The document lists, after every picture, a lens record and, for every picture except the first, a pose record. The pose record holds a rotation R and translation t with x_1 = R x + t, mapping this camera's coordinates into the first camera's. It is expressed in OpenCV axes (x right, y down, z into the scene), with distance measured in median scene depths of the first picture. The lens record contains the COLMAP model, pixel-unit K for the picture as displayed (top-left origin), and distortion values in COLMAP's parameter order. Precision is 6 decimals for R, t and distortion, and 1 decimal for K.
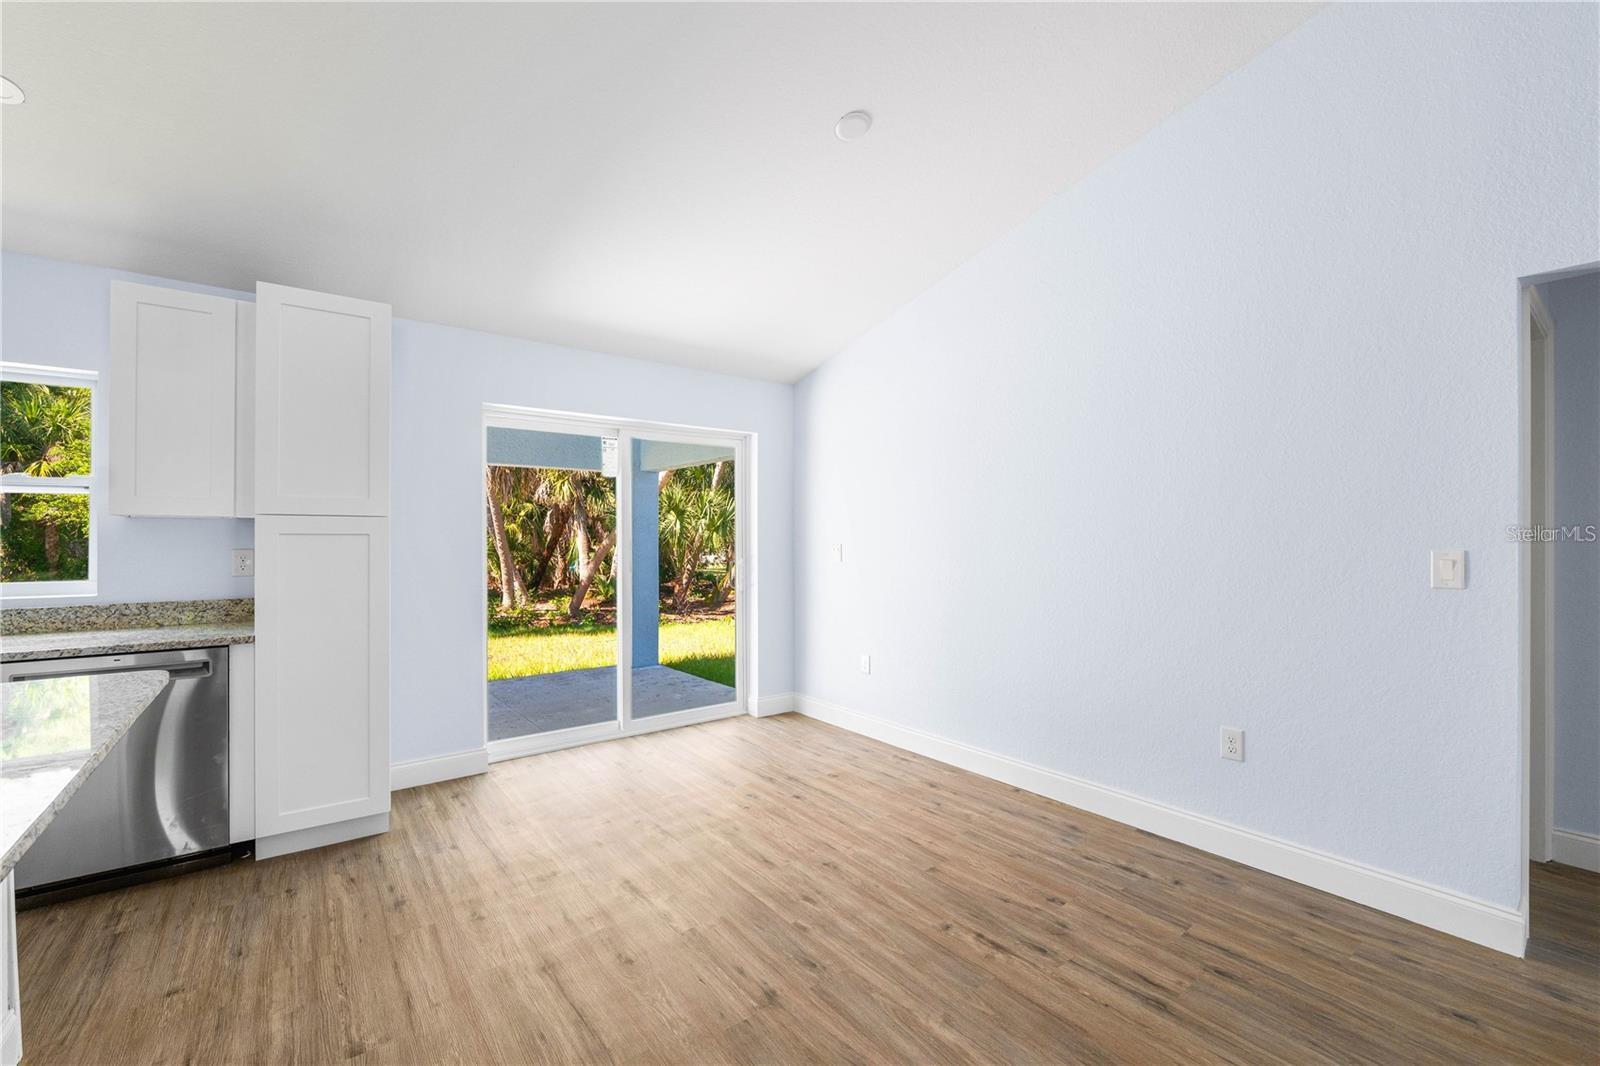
lens RADIAL K [[673.2, 0, 788.5], [0, 673.2, 531.4], [0, 0, 1]] dist [-0.016868, -0.000579]
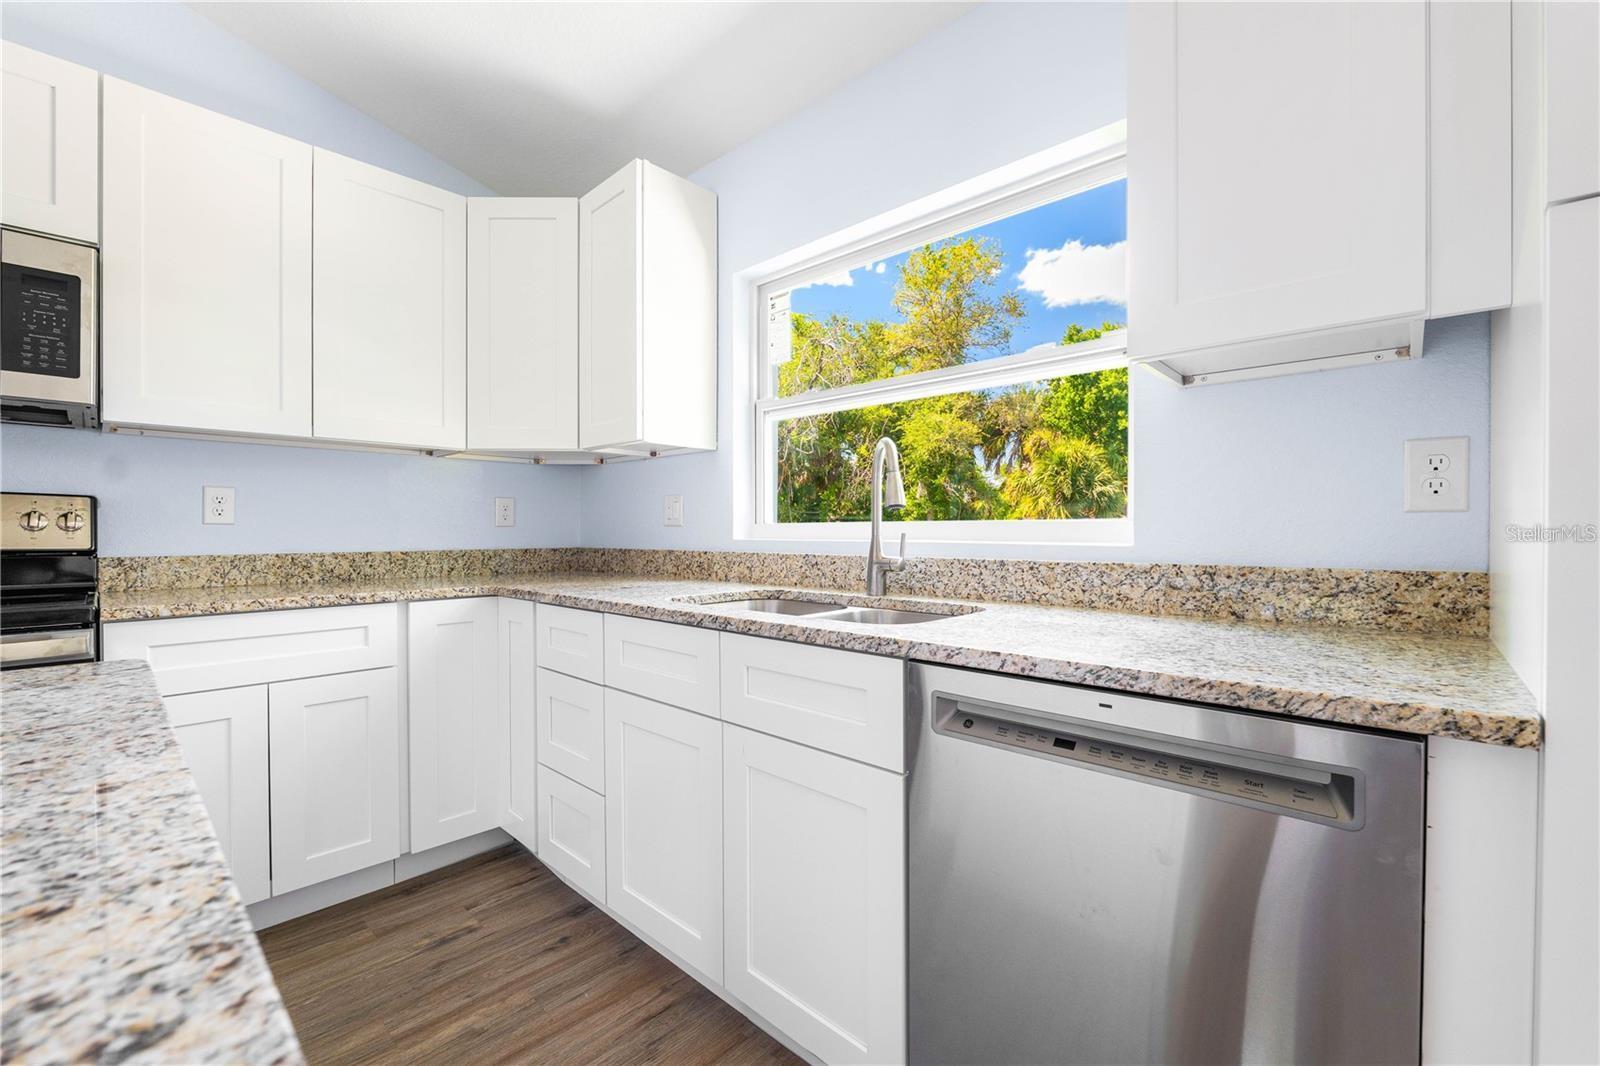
lens RADIAL K [[673.2, 0, 800.3], [0, 673.2, 526.8], [0, 0, 1]] dist [-0.016868, -0.000579]
pose [[0.179840, 0.000577, -0.983696, -0.586502], [0.010037, 0.999947, 0.002421, 0.080123], [0.983645, -0.010309, 0.179824, 0.661151]]
